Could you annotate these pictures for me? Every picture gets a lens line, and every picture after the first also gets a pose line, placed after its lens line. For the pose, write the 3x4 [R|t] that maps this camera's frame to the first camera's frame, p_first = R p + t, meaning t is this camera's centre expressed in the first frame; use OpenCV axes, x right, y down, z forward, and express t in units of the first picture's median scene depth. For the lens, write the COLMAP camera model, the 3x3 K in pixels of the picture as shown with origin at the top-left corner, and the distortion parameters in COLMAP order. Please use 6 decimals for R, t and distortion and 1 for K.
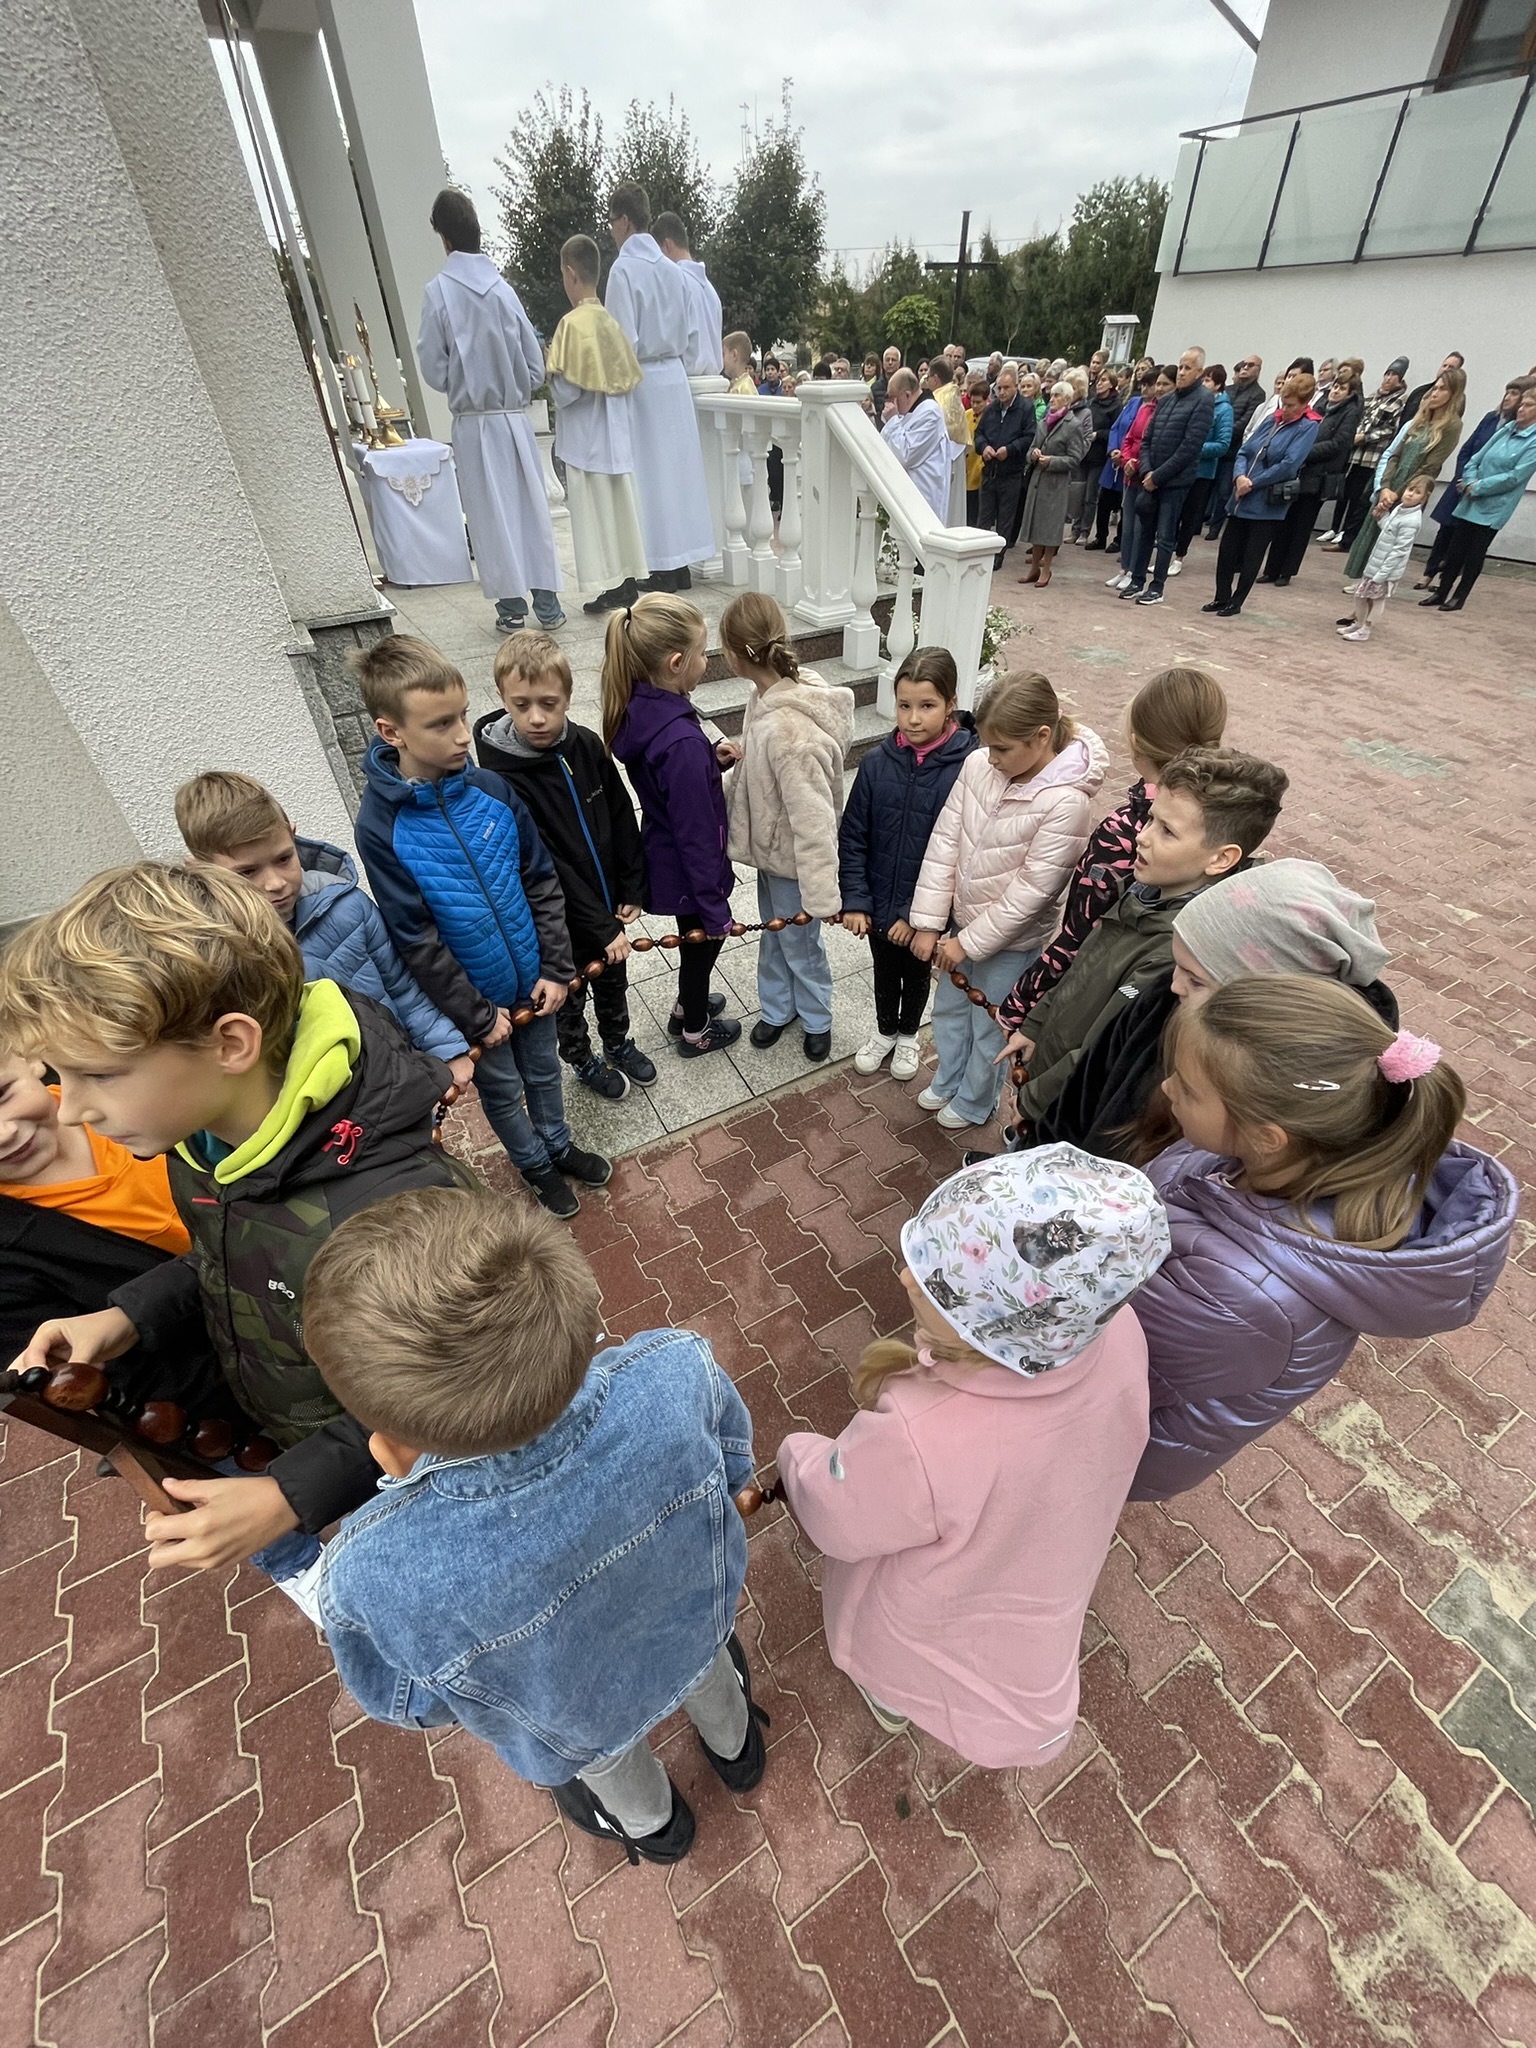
lens RADIAL K [[811.9, 0, 768.0], [0, 811.9, 1024.0], [0, 0, 1]] dist [0.000985, 0.000218]
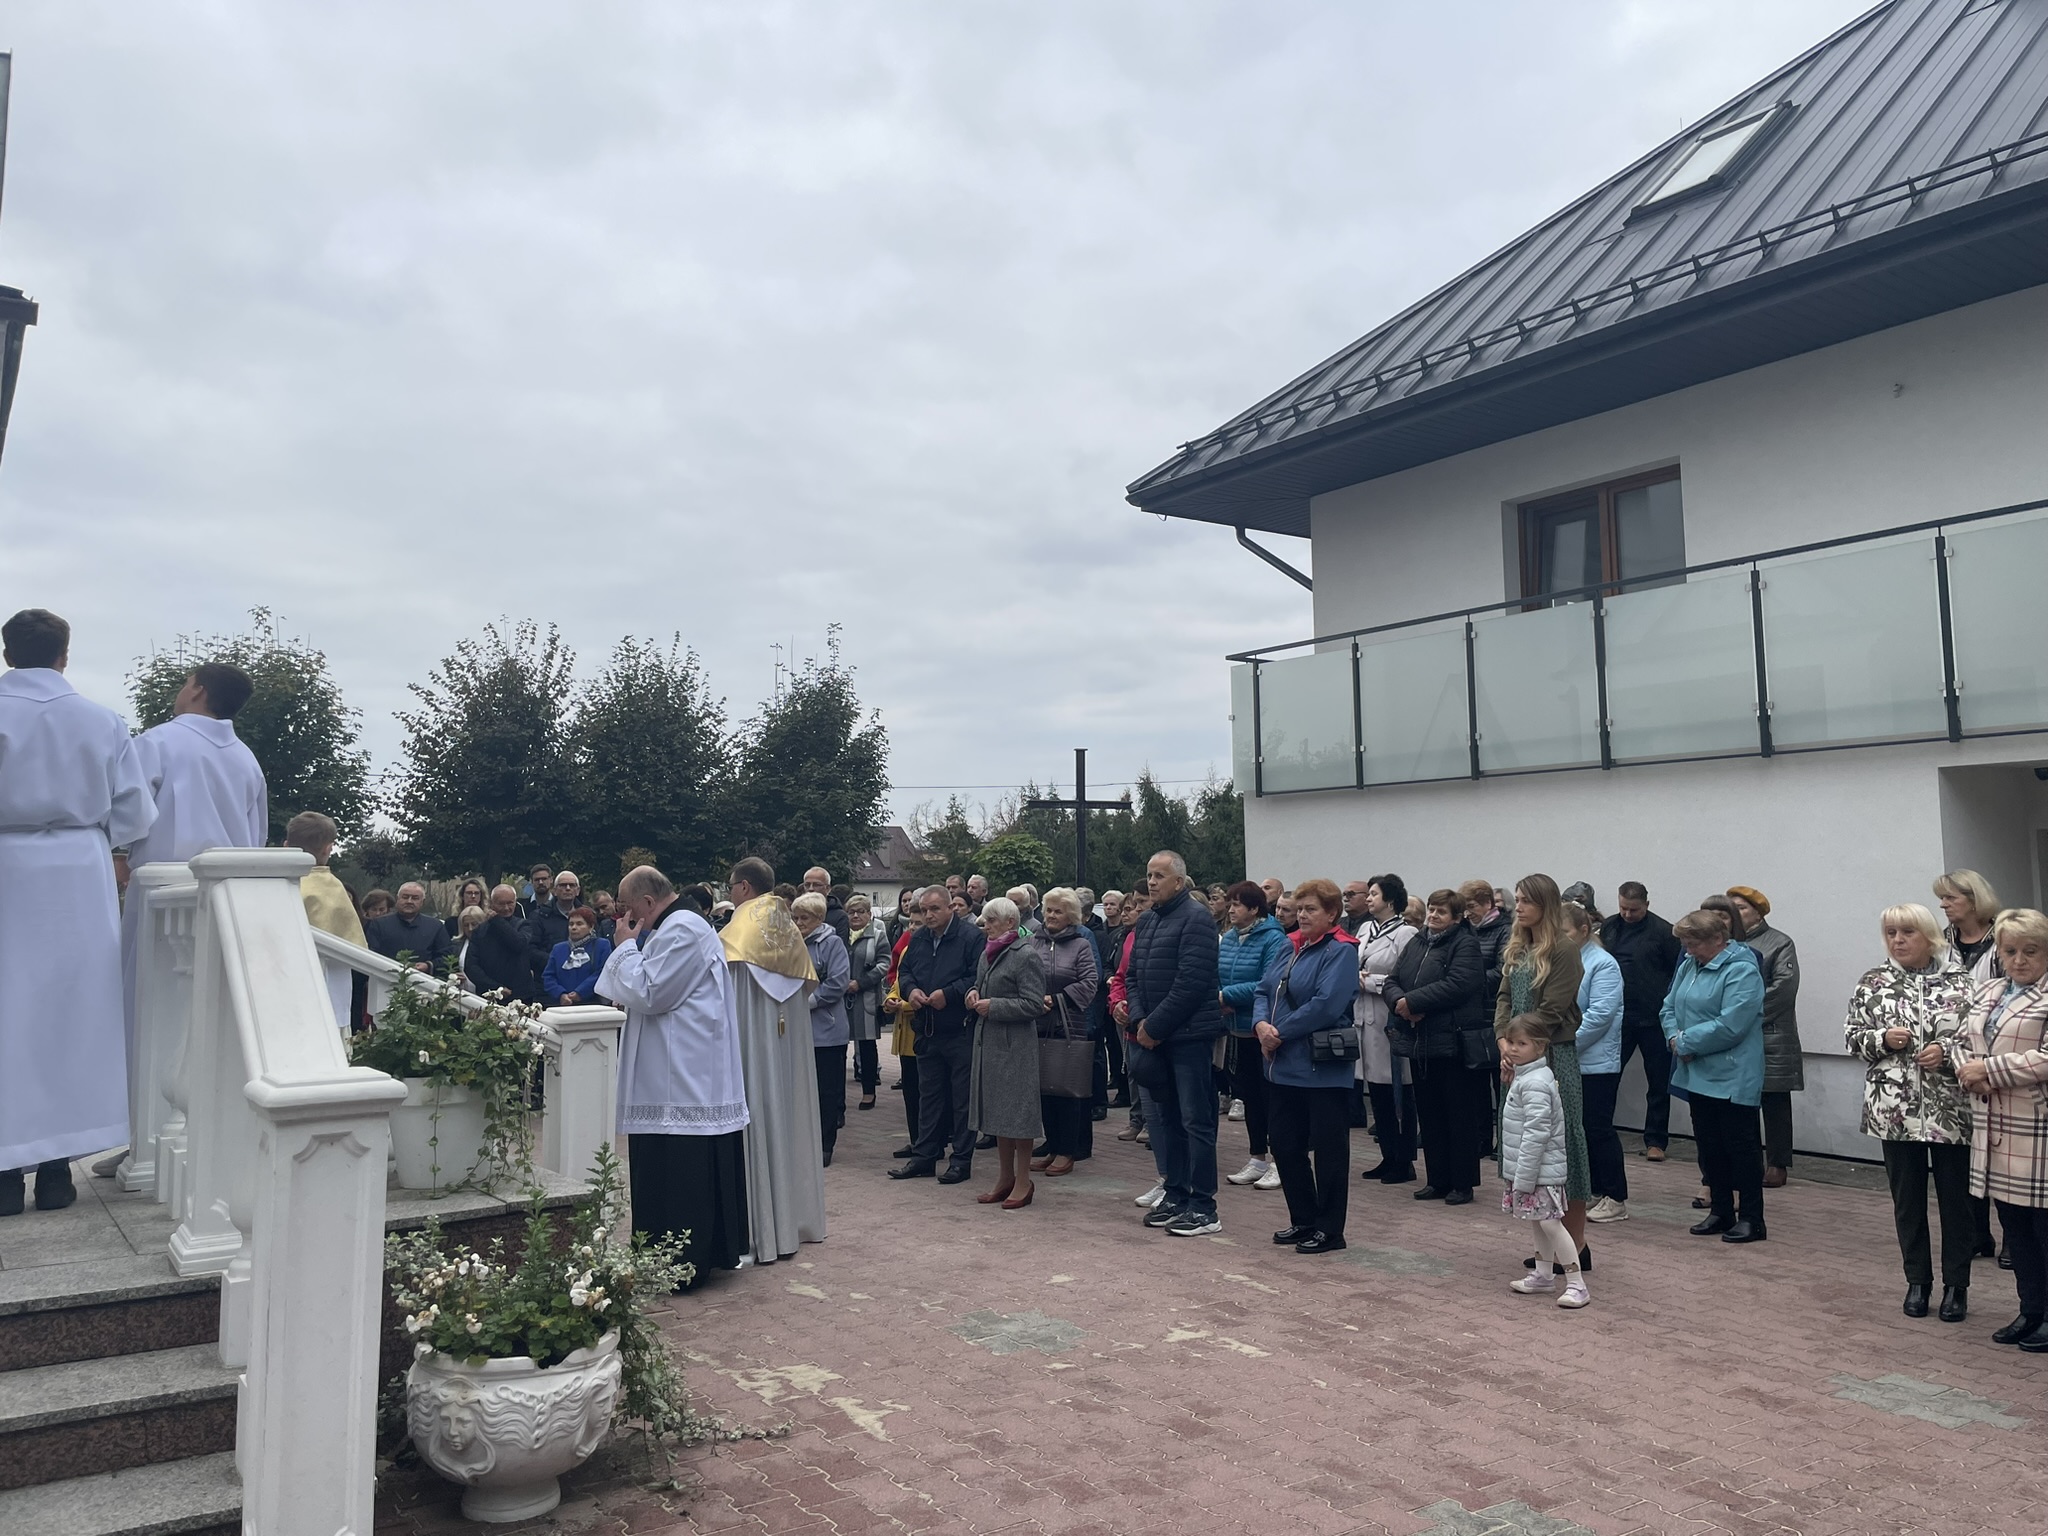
lens RADIAL K [[1586.9, 0, 1024.0], [0, 1586.9, 768.0], [0, 0, 1]] dist [0.112324, -0.150362]
pose [[0.994532, 0.016662, 0.103097, 0.252982], [0.060469, 0.712997, -0.698555, -0.026019], [-0.085147, 0.700969, 0.708091, 0.084474]]
